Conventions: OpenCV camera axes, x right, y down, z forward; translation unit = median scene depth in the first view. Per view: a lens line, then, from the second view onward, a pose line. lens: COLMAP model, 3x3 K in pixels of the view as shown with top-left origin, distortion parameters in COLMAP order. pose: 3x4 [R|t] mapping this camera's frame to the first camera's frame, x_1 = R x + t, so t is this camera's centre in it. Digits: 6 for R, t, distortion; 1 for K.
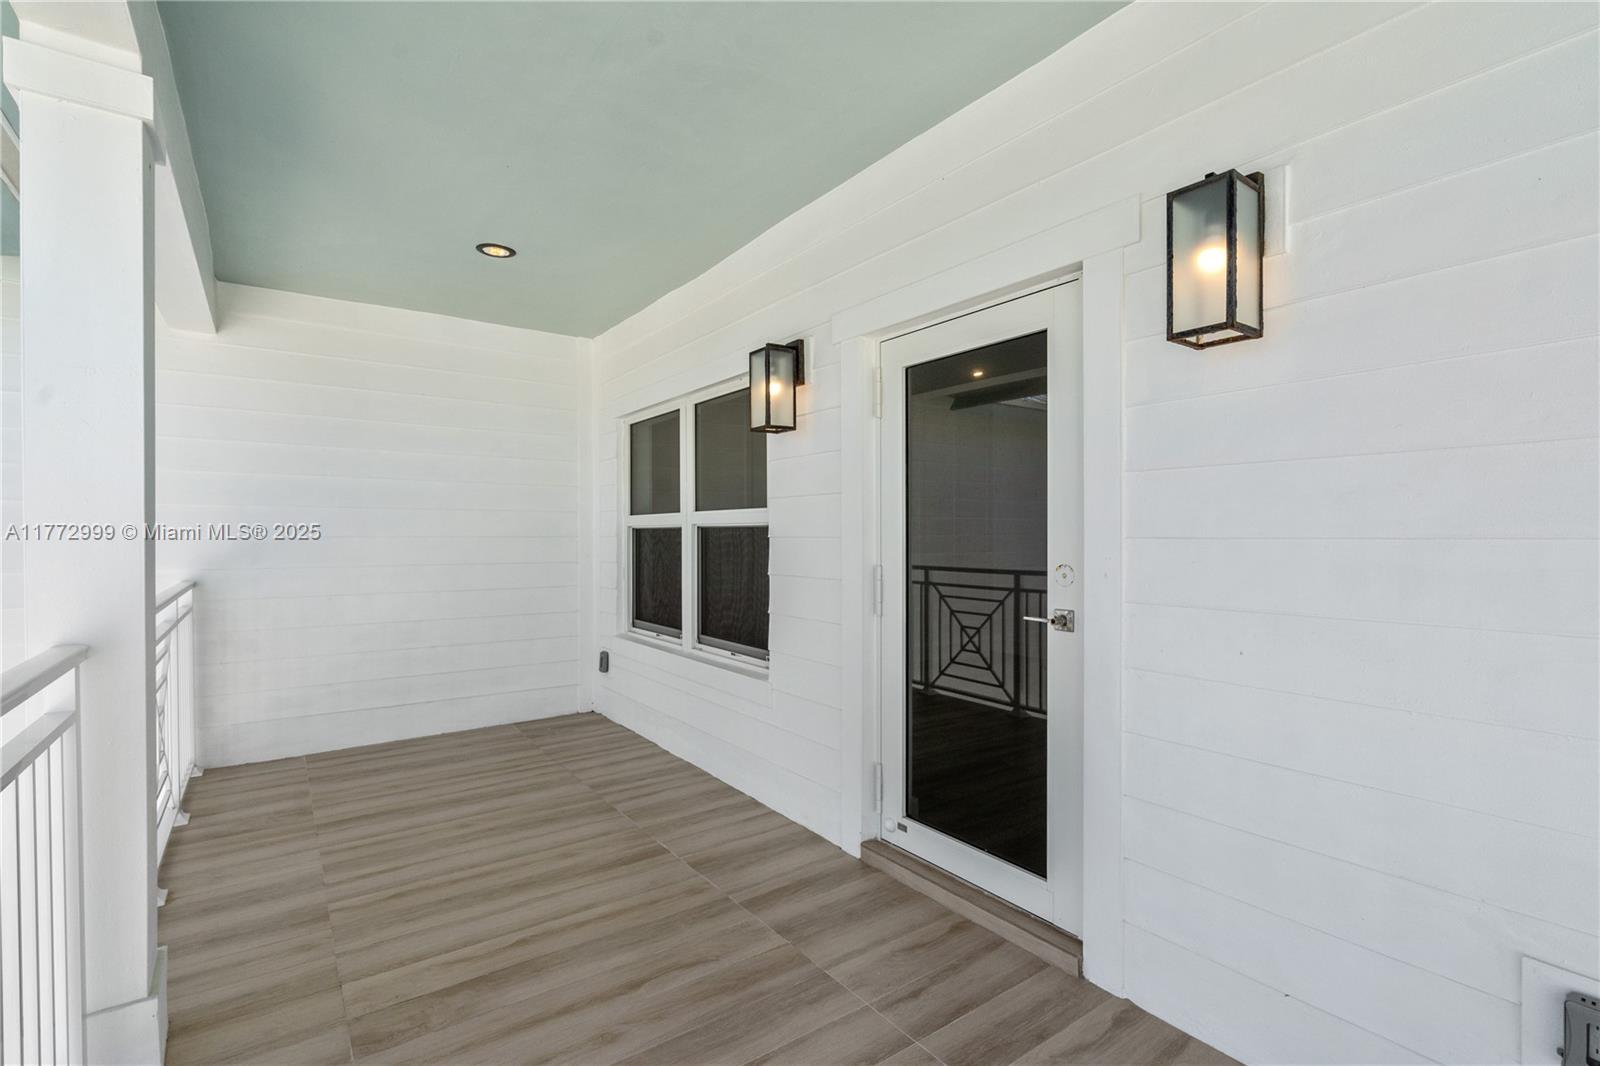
lens RADIAL K [[727.7, 0, 792.9], [0, 727.7, 543.4], [0, 0, 1]] dist [-0.003508, -0.000753]
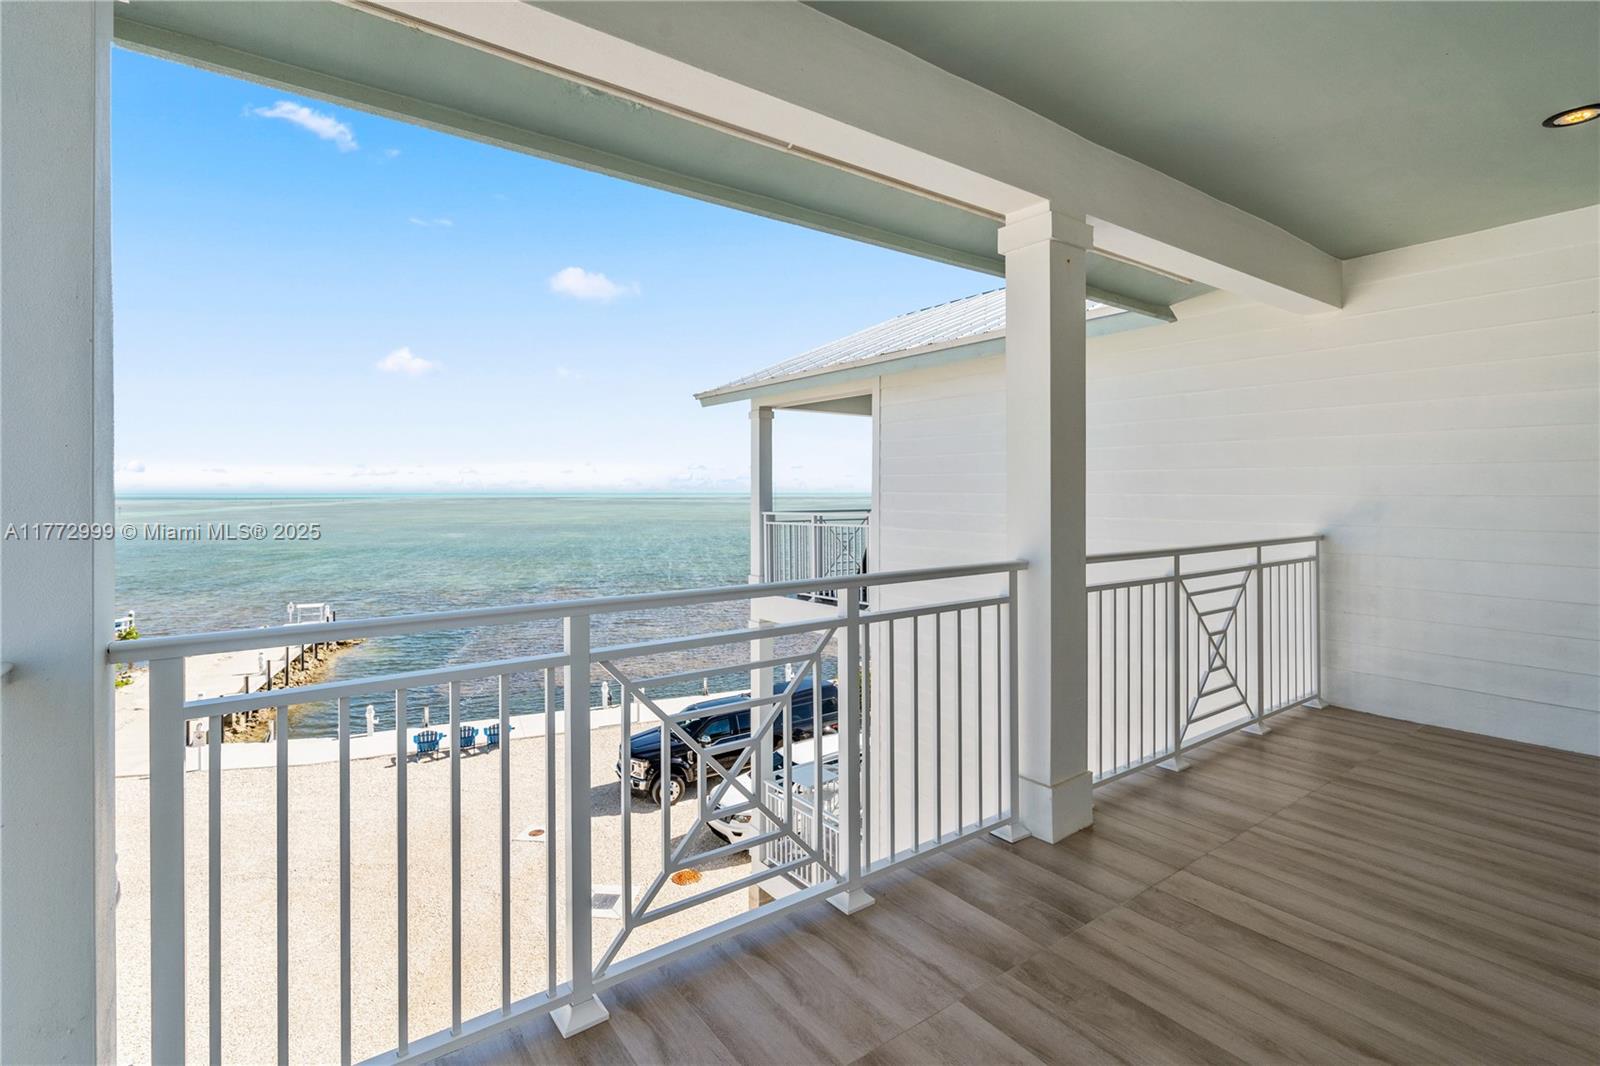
lens RADIAL K [[727.7, 0, 793.8], [0, 727.7, 485.6], [0, 0, 1]] dist [-0.003508, -0.000753]
pose [[-0.001463, -0.013276, -0.999911, 0.460846], [-0.002961, 0.999908, -0.013271, -0.011943], [0.999995, 0.002942, -0.001503, 0.269110]]
